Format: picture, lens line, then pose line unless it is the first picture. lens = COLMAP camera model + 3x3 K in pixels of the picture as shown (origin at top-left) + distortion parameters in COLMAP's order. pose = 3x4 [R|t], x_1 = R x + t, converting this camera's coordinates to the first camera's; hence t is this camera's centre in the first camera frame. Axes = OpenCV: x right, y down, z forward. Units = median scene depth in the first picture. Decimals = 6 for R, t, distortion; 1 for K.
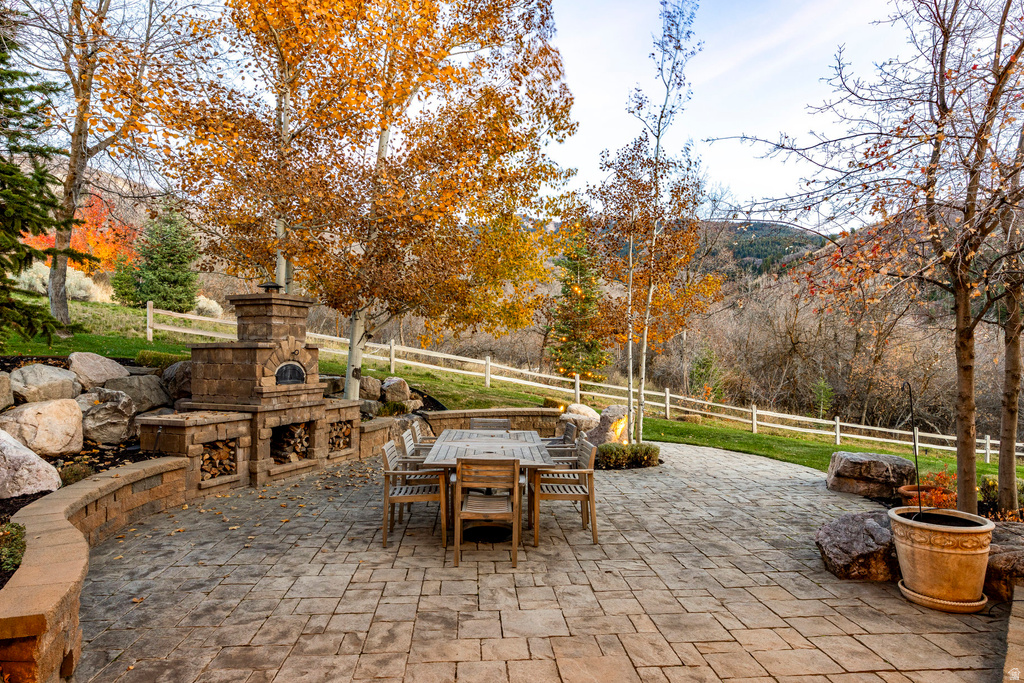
lens RADIAL K [[615.7, 0, 512.0], [0, 615.7, 342.5], [0, 0, 1]] dist [0.000652, 0.000114]
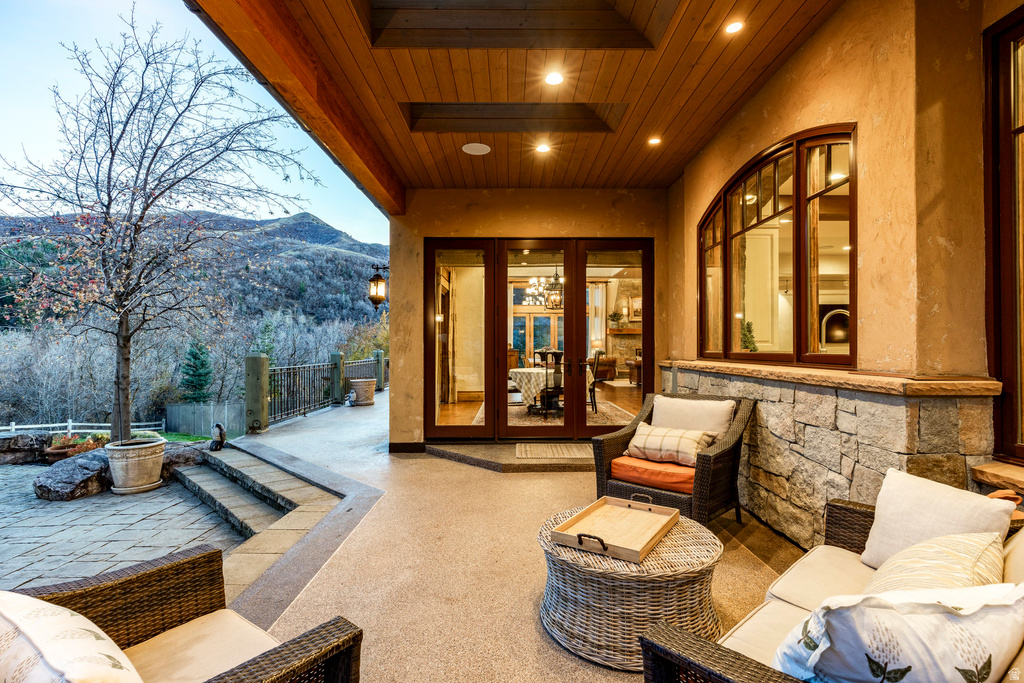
lens RADIAL K [[488.6, 0, 510.0], [0, 488.6, 344.9], [0, 0, 1]] dist [0.000665, 0.000008]
pose [[0.058369, 0.012013, 0.998223, -0.595559], [-0.008210, 0.999900, -0.011554, 0.009428], [-0.998261, -0.007521, 0.058462, -0.137755]]
